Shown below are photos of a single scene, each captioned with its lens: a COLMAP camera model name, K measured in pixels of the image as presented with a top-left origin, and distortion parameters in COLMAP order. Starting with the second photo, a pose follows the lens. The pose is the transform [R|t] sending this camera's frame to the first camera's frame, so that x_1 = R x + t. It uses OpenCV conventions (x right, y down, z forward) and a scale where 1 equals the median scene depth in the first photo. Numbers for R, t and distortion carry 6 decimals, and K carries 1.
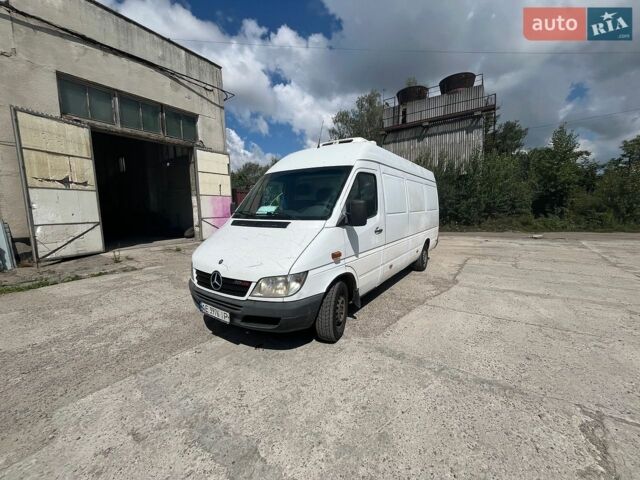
lens RADIAL K [[259.7, 0, 322.1], [0, 259.7, 237.5], [0, 0, 1]] dist [-0.001608, -0.002345]
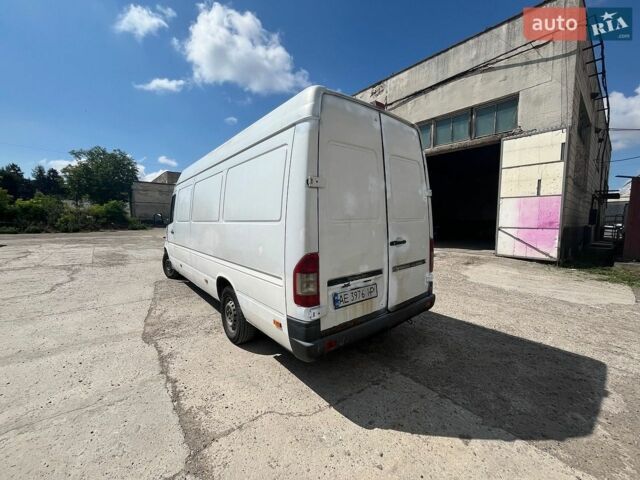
lens RADIAL K [[259.7, 0, 321.8], [0, 259.7, 237.0], [0, 0, 1]] dist [-0.001608, -0.002345]
pose [[-0.292465, 0.079963, -0.952927, 0.475488], [-0.103492, 0.987998, 0.114669, -0.085805], [0.950660, 0.132157, -0.280679, 0.763175]]
